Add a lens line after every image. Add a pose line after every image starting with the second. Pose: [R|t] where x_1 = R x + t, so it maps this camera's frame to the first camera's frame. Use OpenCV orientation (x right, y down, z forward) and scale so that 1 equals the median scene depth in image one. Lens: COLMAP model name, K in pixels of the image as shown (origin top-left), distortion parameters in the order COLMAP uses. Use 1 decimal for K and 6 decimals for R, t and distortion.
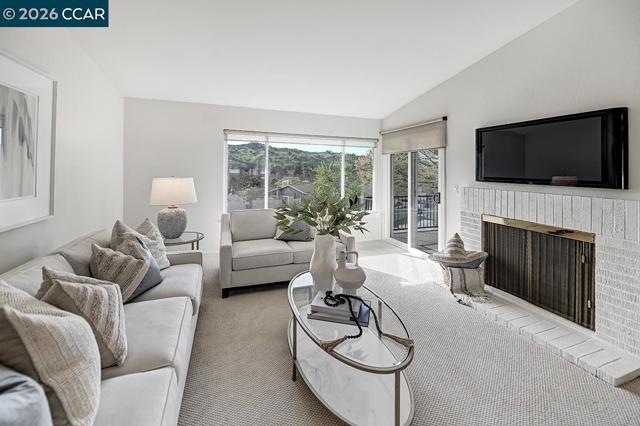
lens RADIAL K [[263.2, 0, 319.0], [0, 263.2, 171.3], [0, 0, 1]] dist [-0.001011, -0.000217]
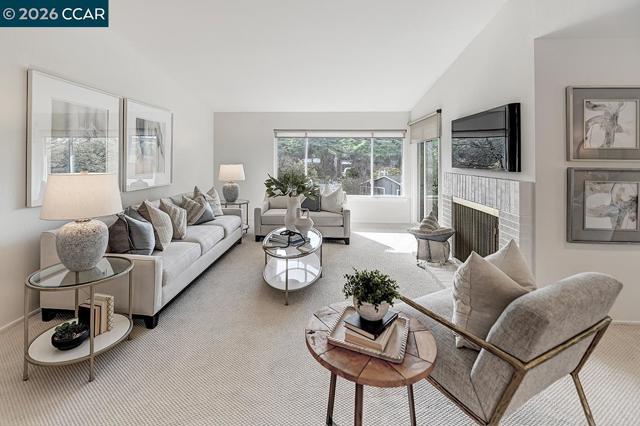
lens RADIAL K [[277.2, 0, 308.4], [0, 277.2, 168.3], [0, 0, 1]] dist [-0.009609, -0.000142]
pose [[0.917066, 0.003848, -0.398717, 0.547651], [0.005908, 0.999713, 0.023236, 0.012451], [0.398692, -0.023664, 0.916779, -0.355296]]
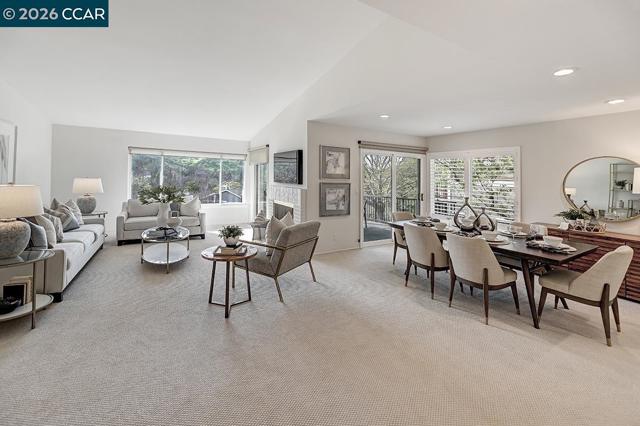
lens RADIAL K [[265.4, 0, 313.0], [0, 265.4, 176.1], [0, 0, 1]] dist [-0.001303, -0.000214]
pose [[0.984802, 0.011094, 0.173326, 0.591723], [-0.010669, 0.999937, -0.003382, 0.001318], [-0.173353, 0.001481, 0.984859, -0.955937]]
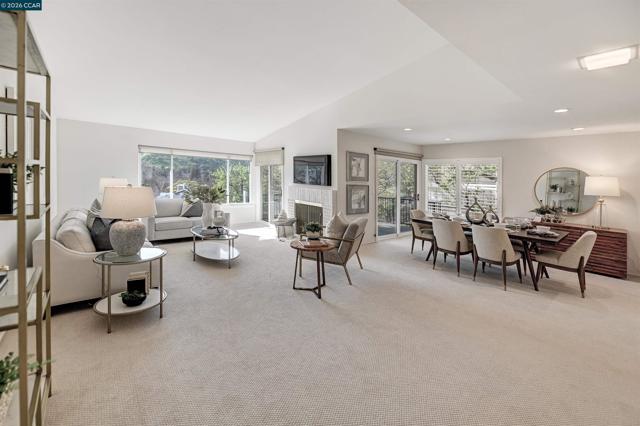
lens RADIAL K [[267.3, 0, 318.8], [0, 267.3, 178.7], [0, 0, 1]] dist [-0.000665, -0.000017]
pose [[0.938007, 0.020976, 0.345981, 0.076777], [-0.024000, 0.999702, 0.004459, -0.009118], [-0.345784, -0.012486, 0.938231, -1.029076]]
